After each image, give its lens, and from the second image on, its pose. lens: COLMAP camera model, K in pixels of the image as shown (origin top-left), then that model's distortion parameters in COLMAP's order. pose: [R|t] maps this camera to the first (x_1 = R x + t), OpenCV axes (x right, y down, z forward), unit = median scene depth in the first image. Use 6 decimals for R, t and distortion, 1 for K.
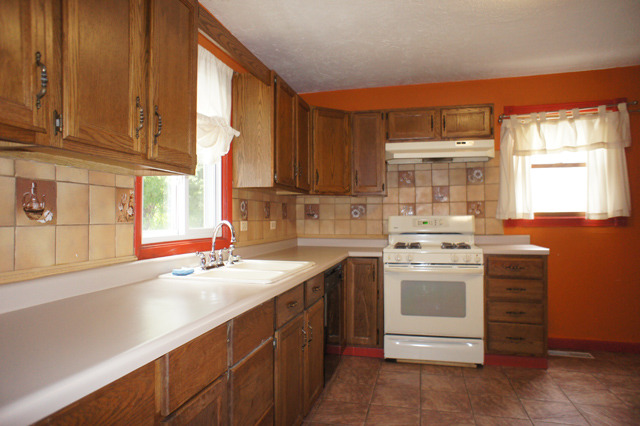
lens RADIAL K [[428.0, 0, 320.0], [0, 428.0, 213.0], [0, 0, 1]] dist [-0.059119, 0.073505]
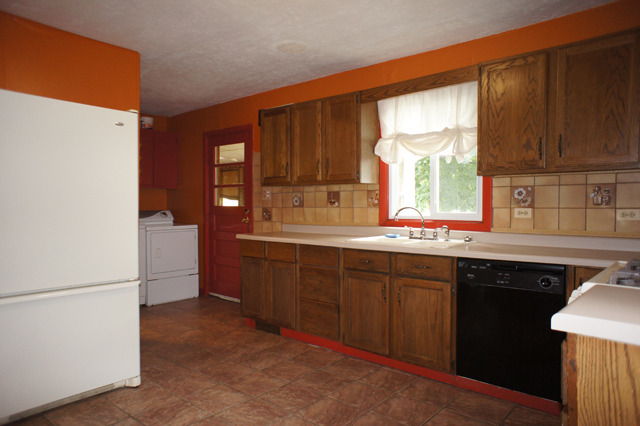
lens RADIAL K [[428.0, 0, 320.0], [0, 428.0, 213.0], [0, 0, 1]] dist [-0.059119, 0.073505]
pose [[-0.443131, 0.019787, -0.896238, 1.709157], [0.011334, 0.999800, 0.016470, 0.016086], [0.896385, -0.002860, -0.443267, 1.903803]]
